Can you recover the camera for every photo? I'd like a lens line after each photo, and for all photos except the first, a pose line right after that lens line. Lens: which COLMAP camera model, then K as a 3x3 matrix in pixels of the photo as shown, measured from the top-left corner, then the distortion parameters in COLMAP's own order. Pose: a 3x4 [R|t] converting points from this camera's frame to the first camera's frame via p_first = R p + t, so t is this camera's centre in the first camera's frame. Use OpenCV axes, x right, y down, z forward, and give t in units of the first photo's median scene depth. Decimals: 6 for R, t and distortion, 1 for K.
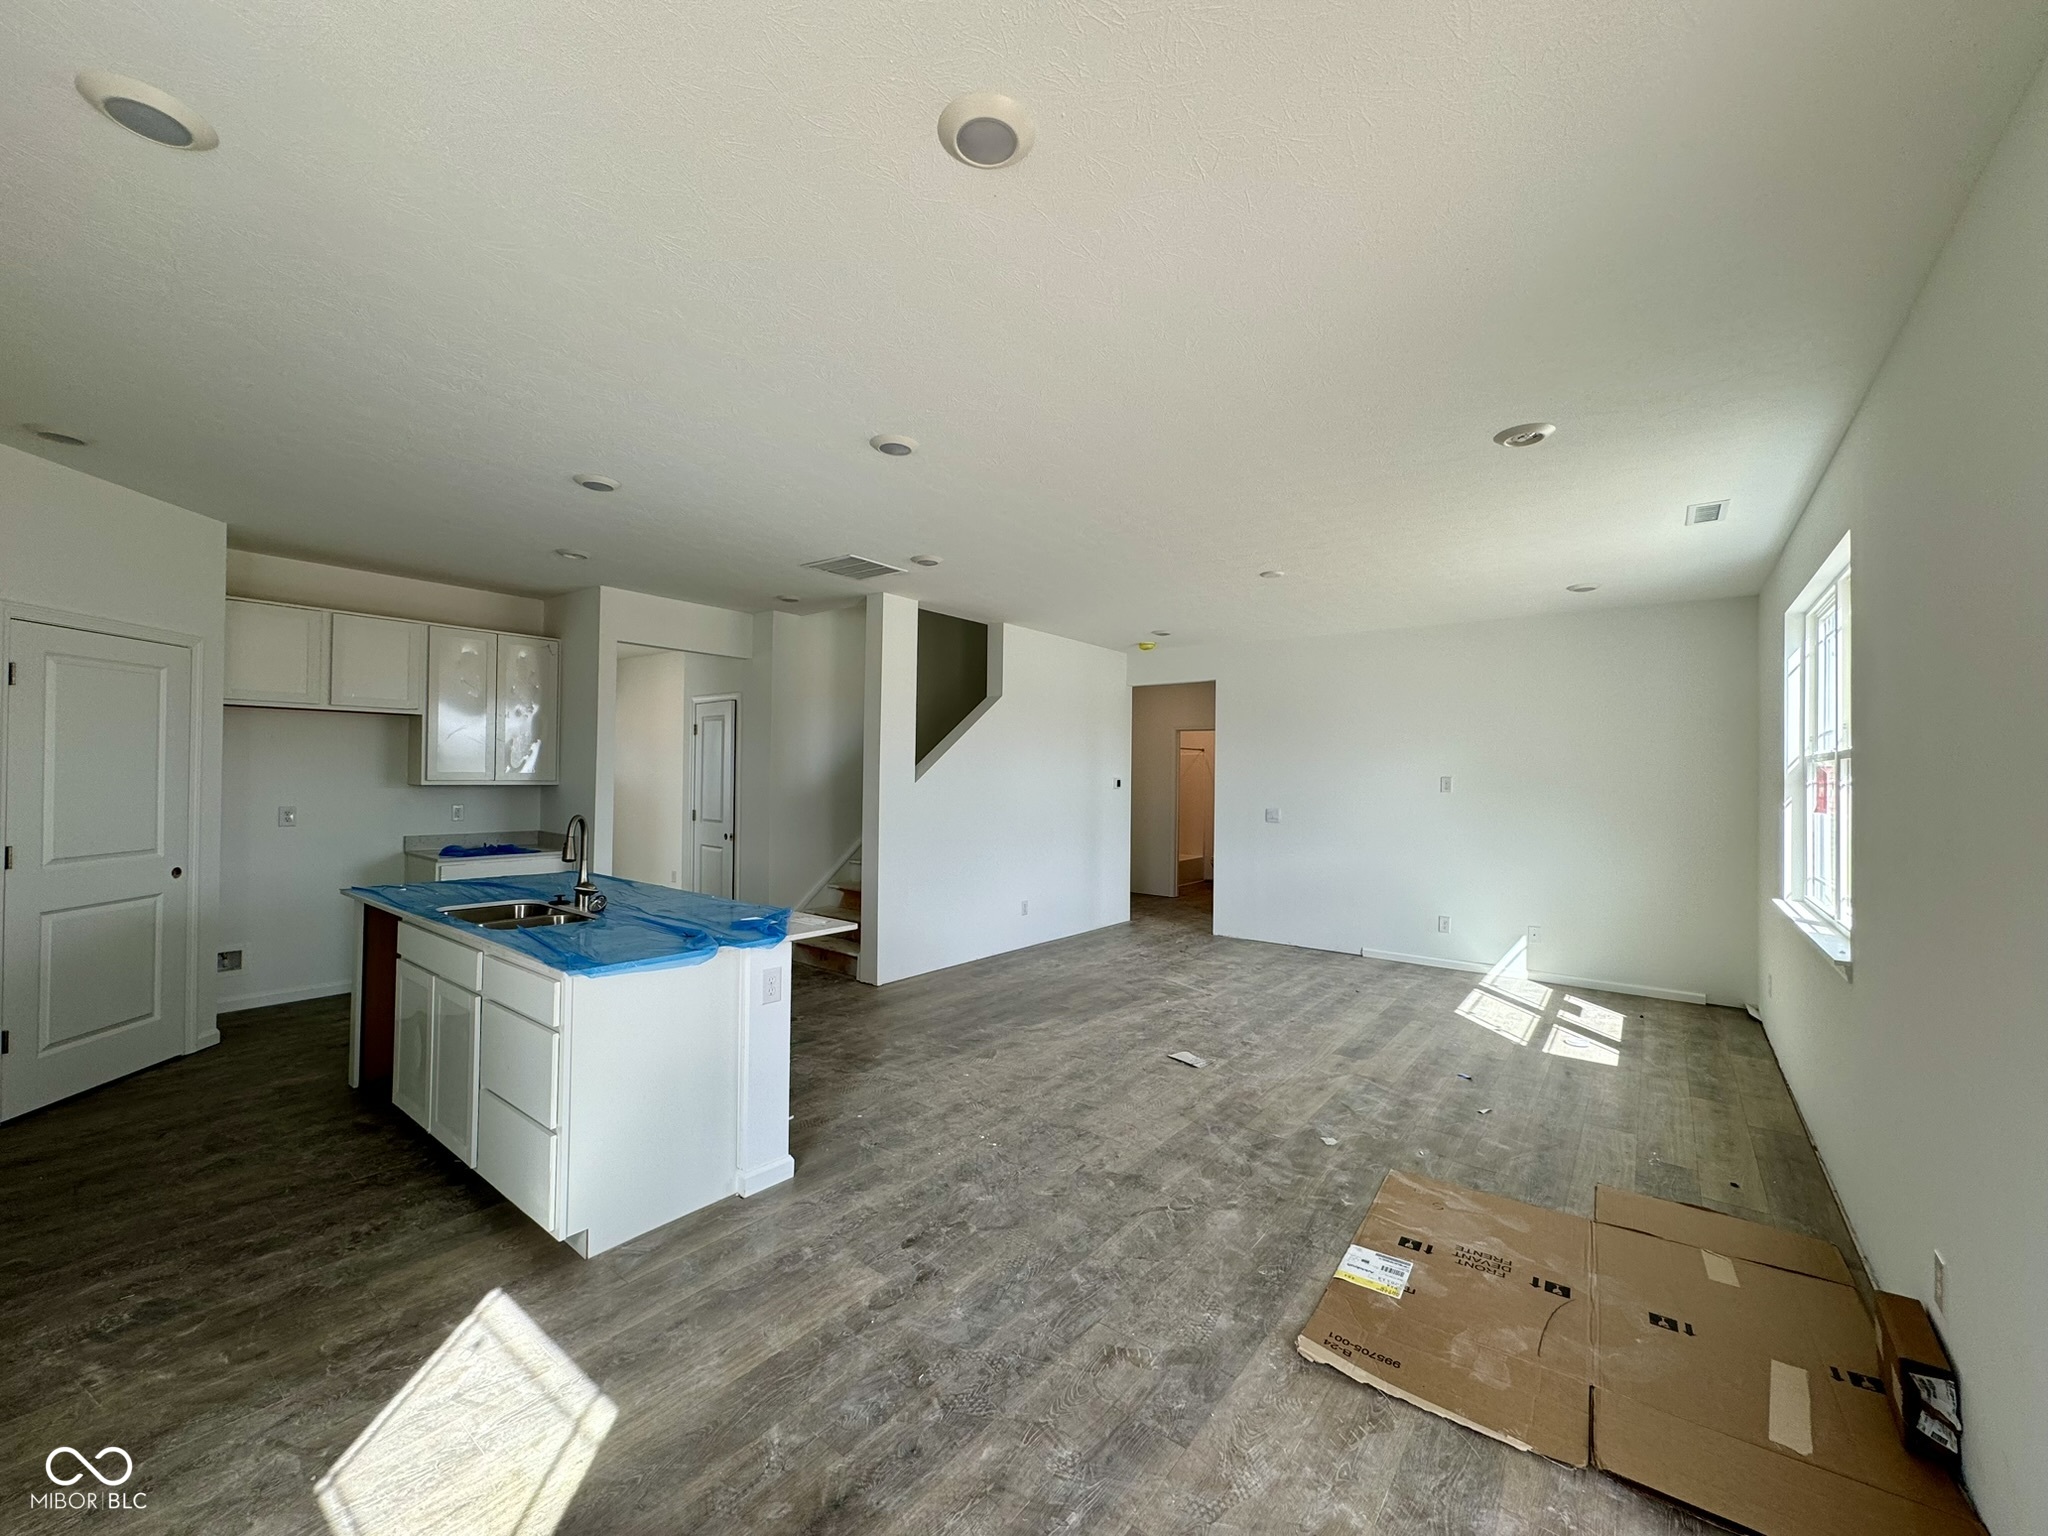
lens RADIAL K [[815.7, 0, 1008.3], [0, 815.7, 761.5], [0, 0, 1]] dist [0.005977, 0.000069]
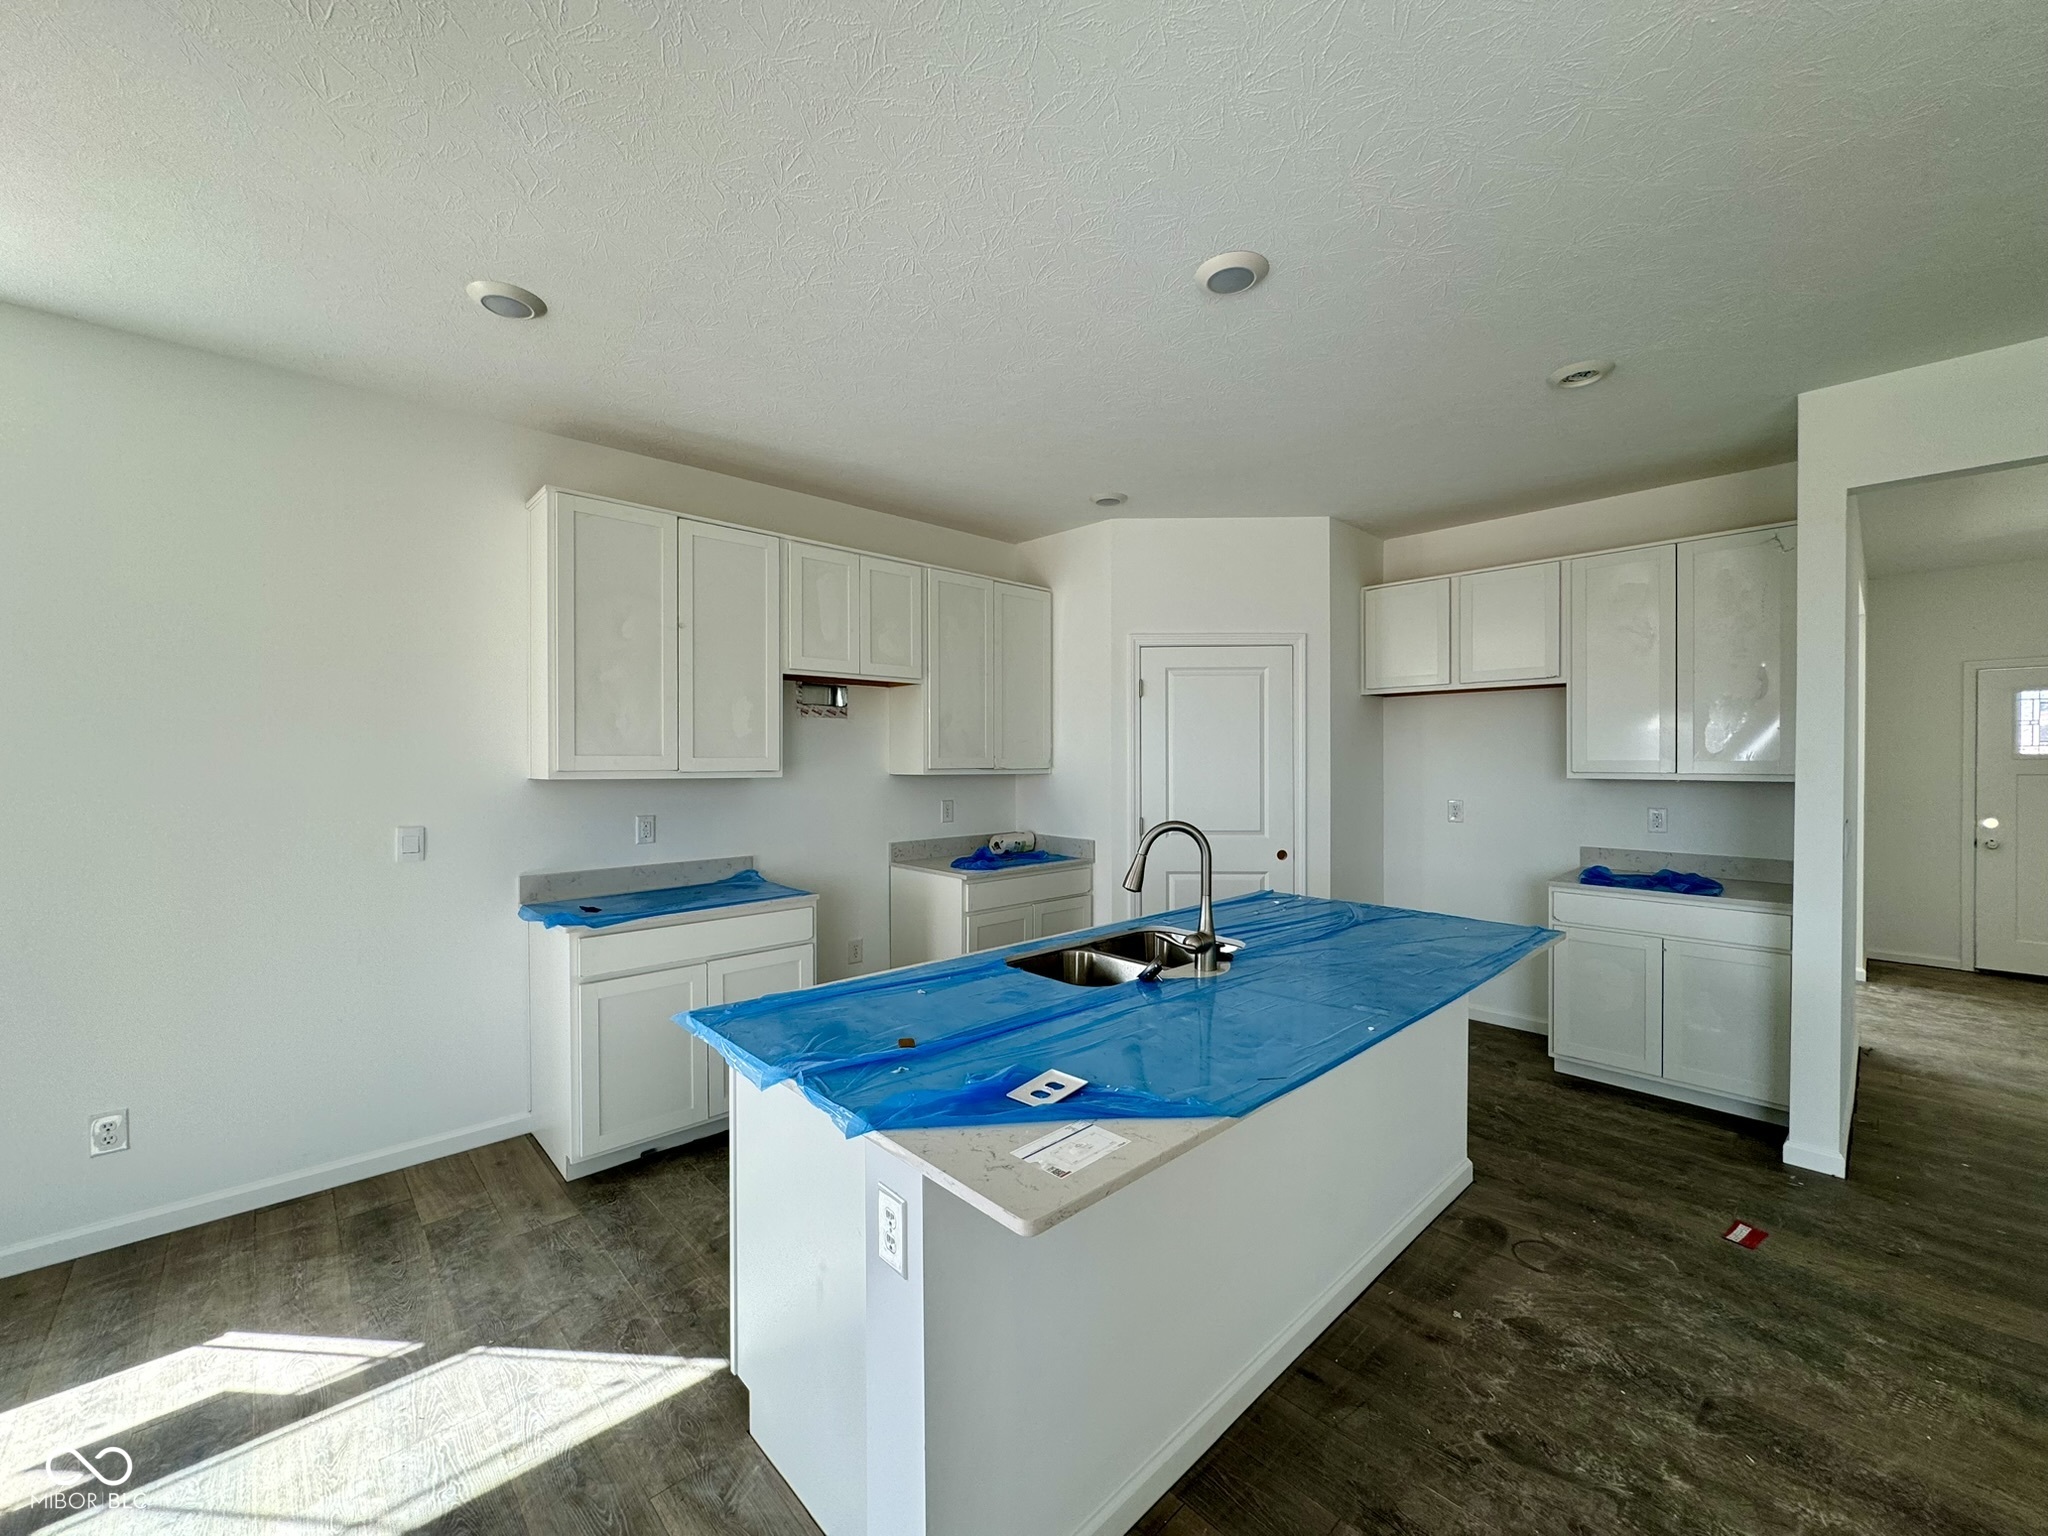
lens RADIAL K [[815.7, 0, 1008.3], [0, 815.7, 761.5], [0, 0, 1]] dist [0.005977, 0.000069]
pose [[-0.141158, 0.006669, -0.989965, 0.088302], [0.017387, 0.999840, 0.004256, 0.001836], [0.989834, -0.016611, -0.141251, 0.658726]]
